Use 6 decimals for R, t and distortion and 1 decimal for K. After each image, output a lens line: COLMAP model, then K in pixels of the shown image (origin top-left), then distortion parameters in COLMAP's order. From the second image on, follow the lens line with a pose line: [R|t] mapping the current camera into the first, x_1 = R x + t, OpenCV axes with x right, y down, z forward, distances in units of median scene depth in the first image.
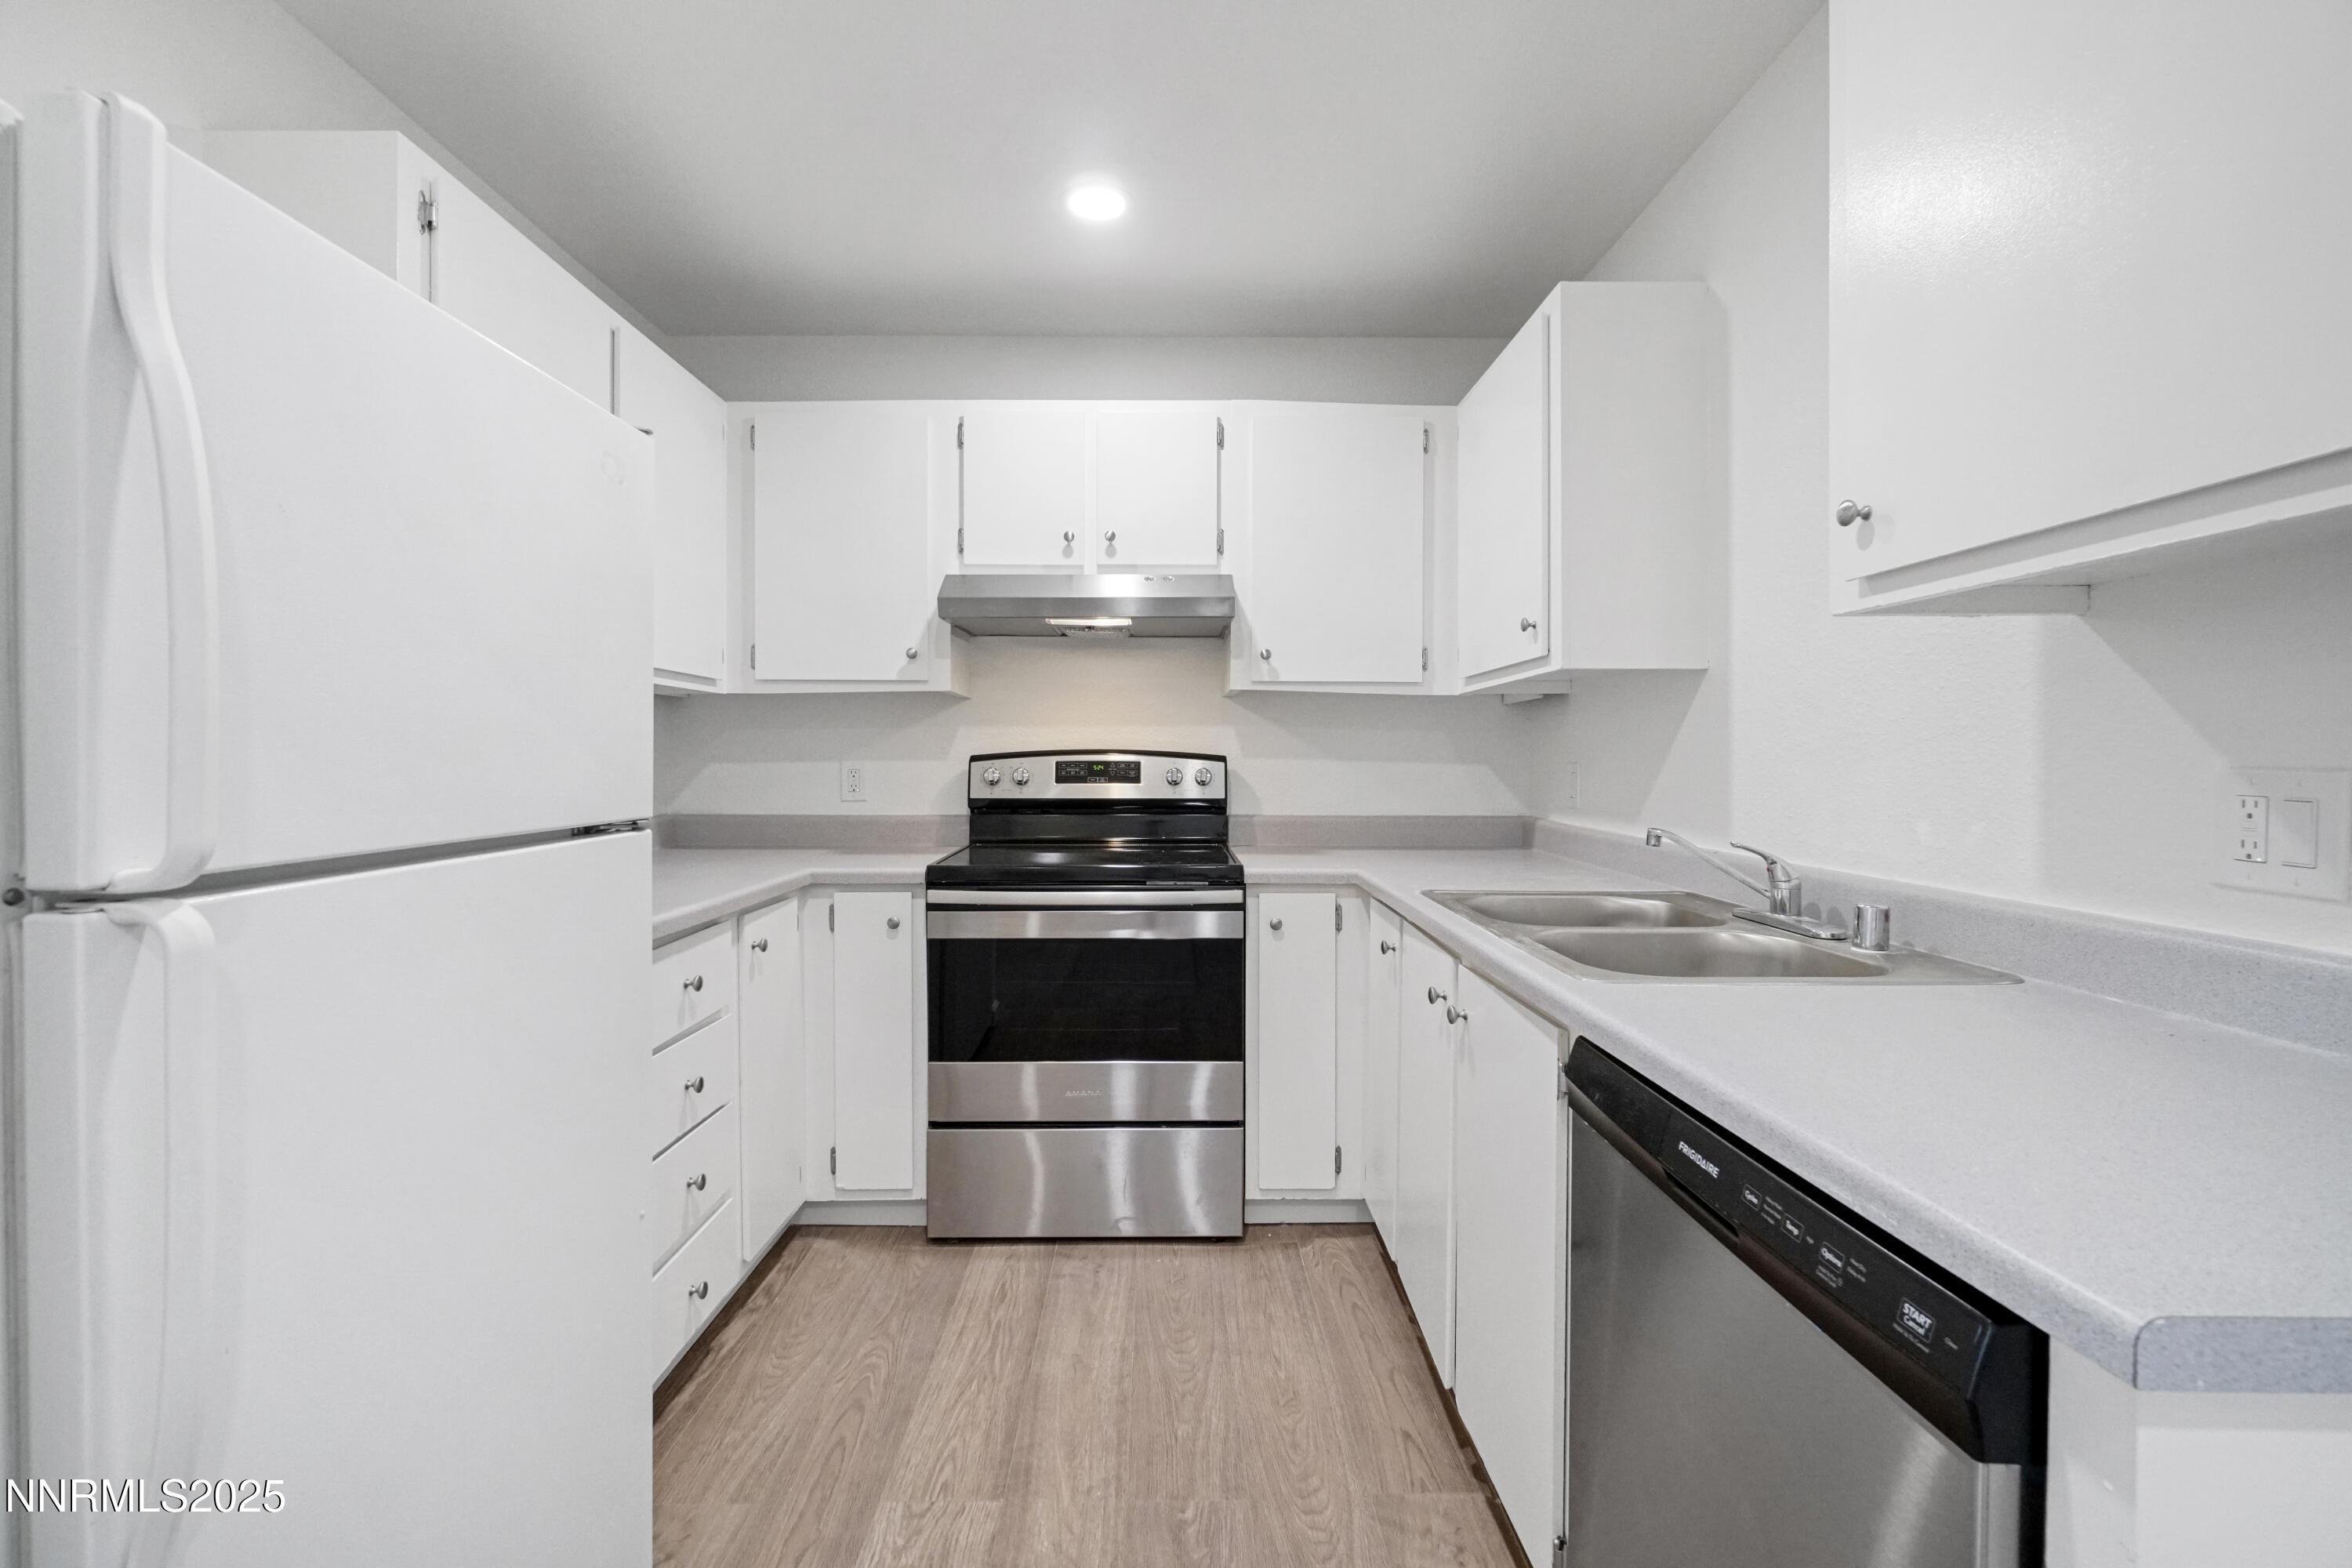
lens RADIAL K [[1027.6, 0, 1170.0], [0, 1027.6, 786.8], [0, 0, 1]] dist [0.023797, -0.003116]
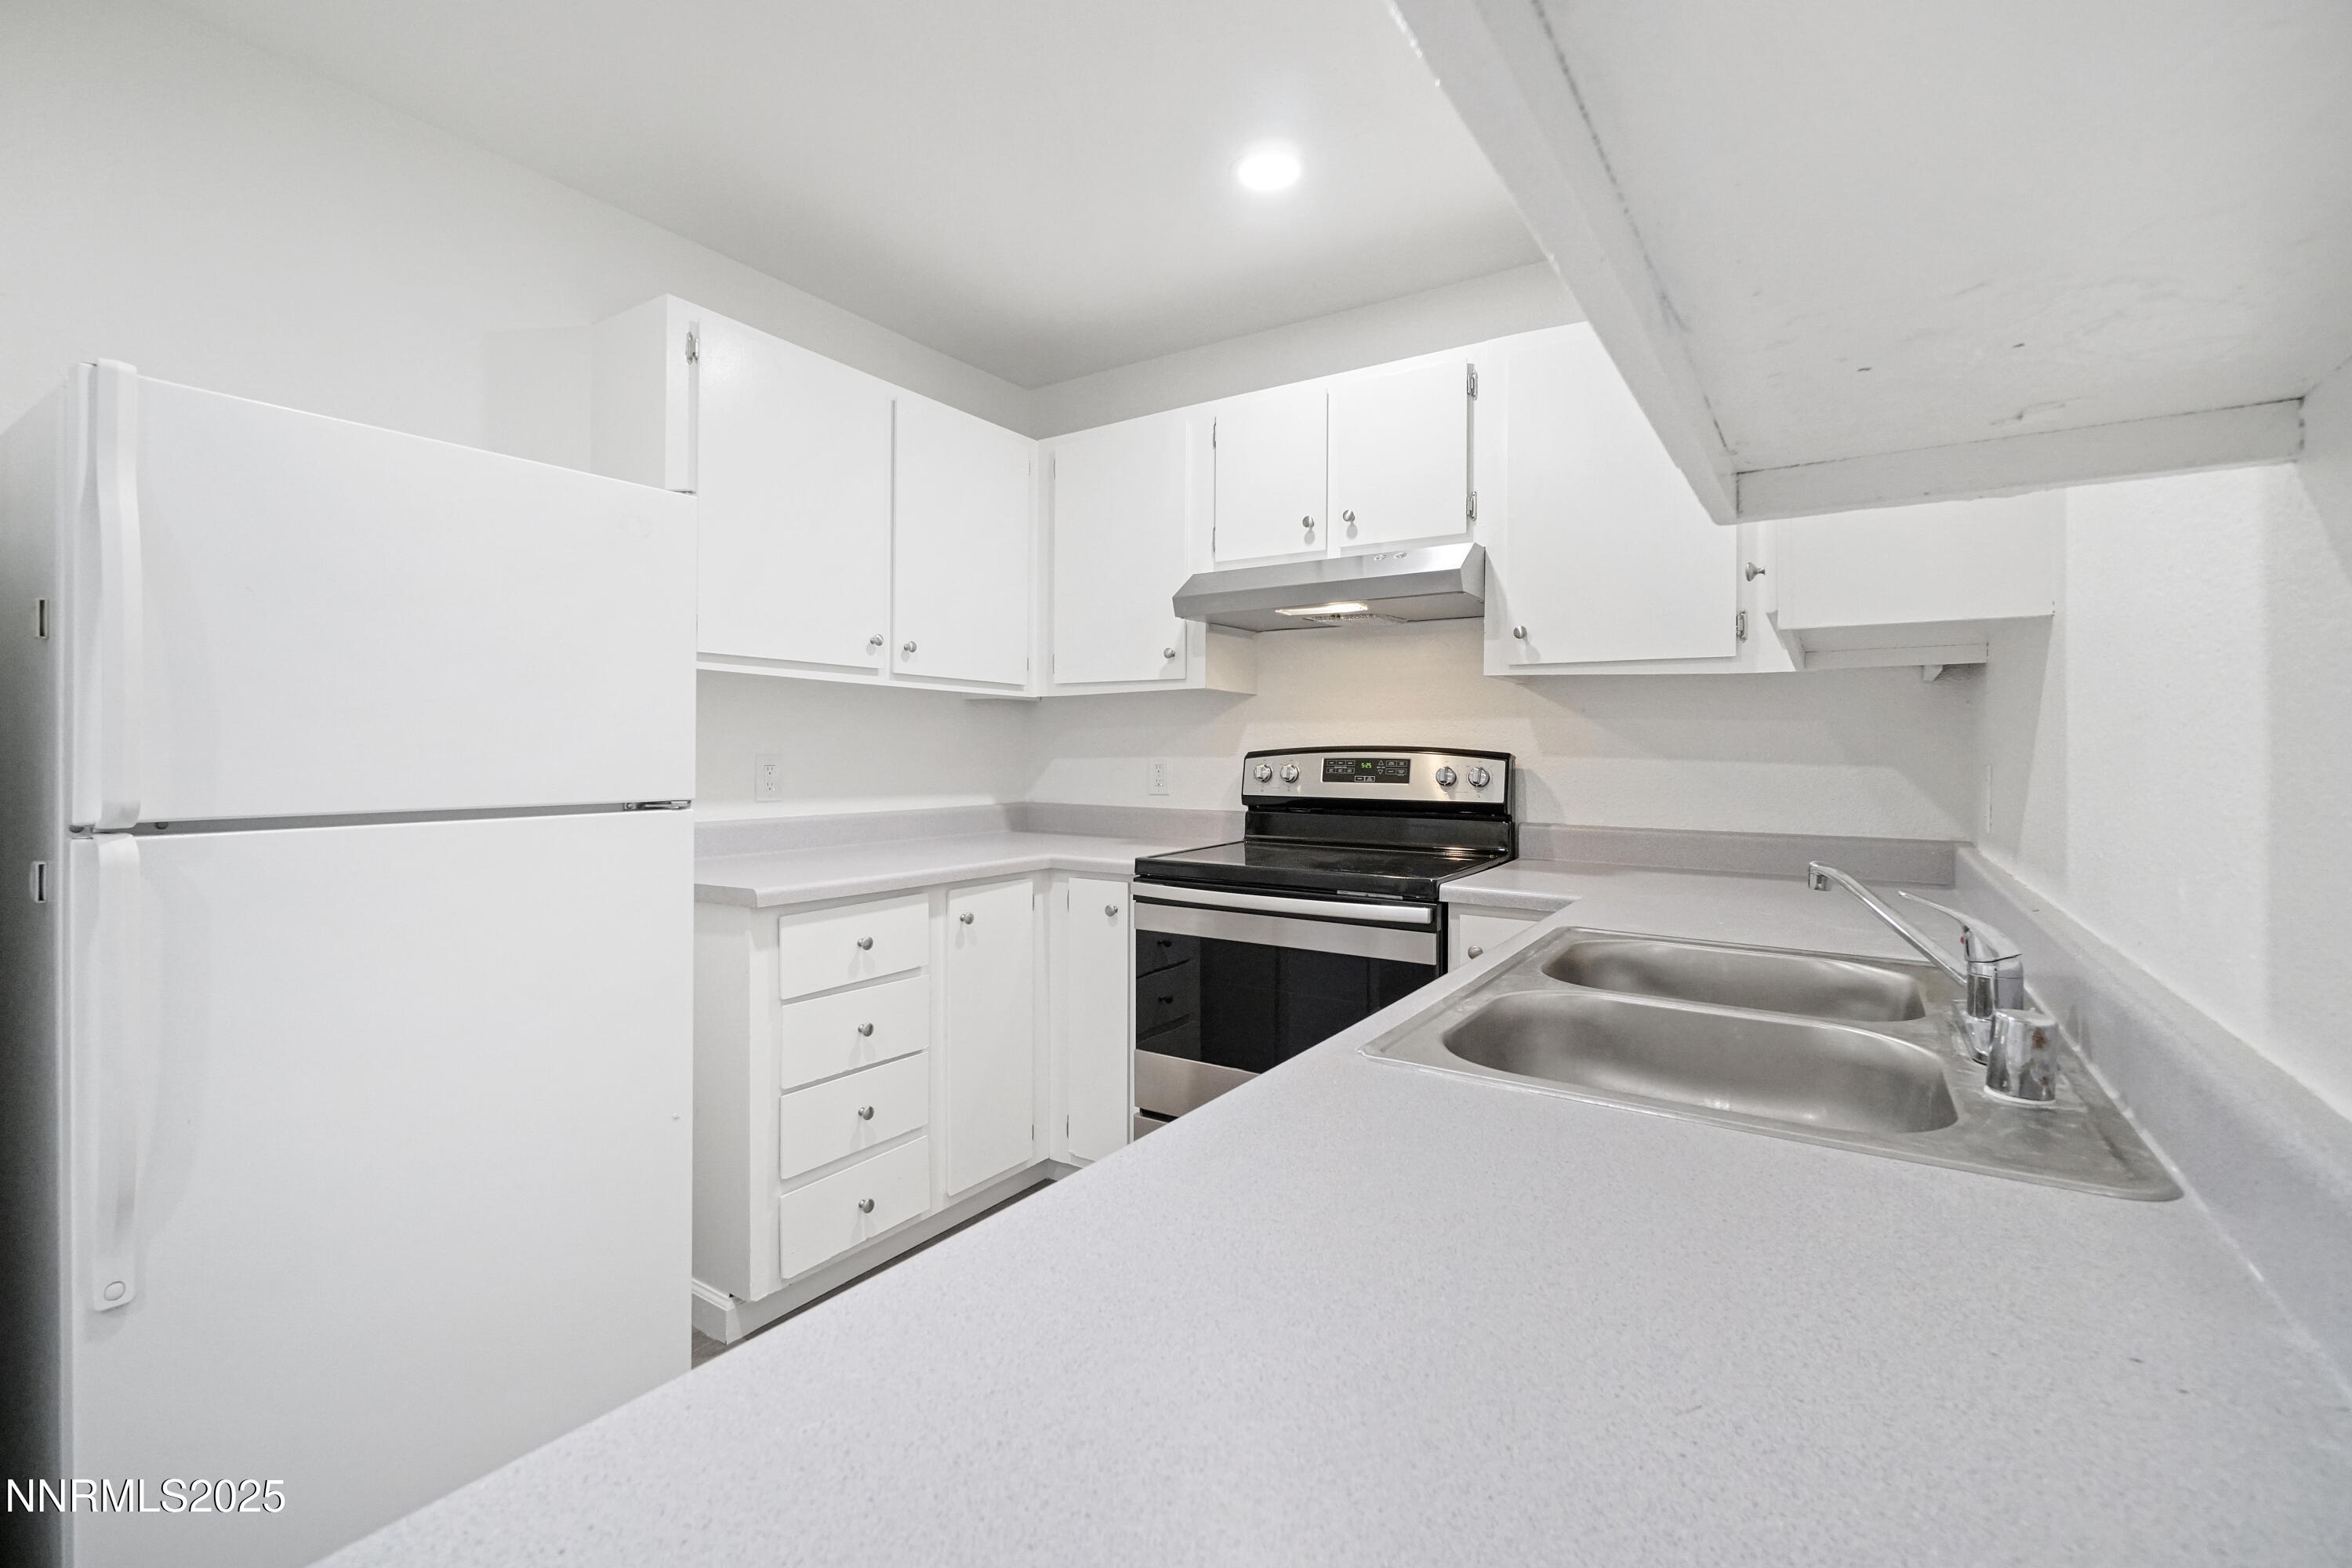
lens RADIAL K [[1027.6, 0, 1178.0], [0, 1027.6, 766.1], [0, 0, 1]] dist [0.023797, -0.003116]
pose [[0.833639, 0.010181, -0.552216, 0.366233], [-0.020602, 0.999707, -0.012669, -0.003381], [0.551925, 0.021938, 0.833605, 0.161982]]
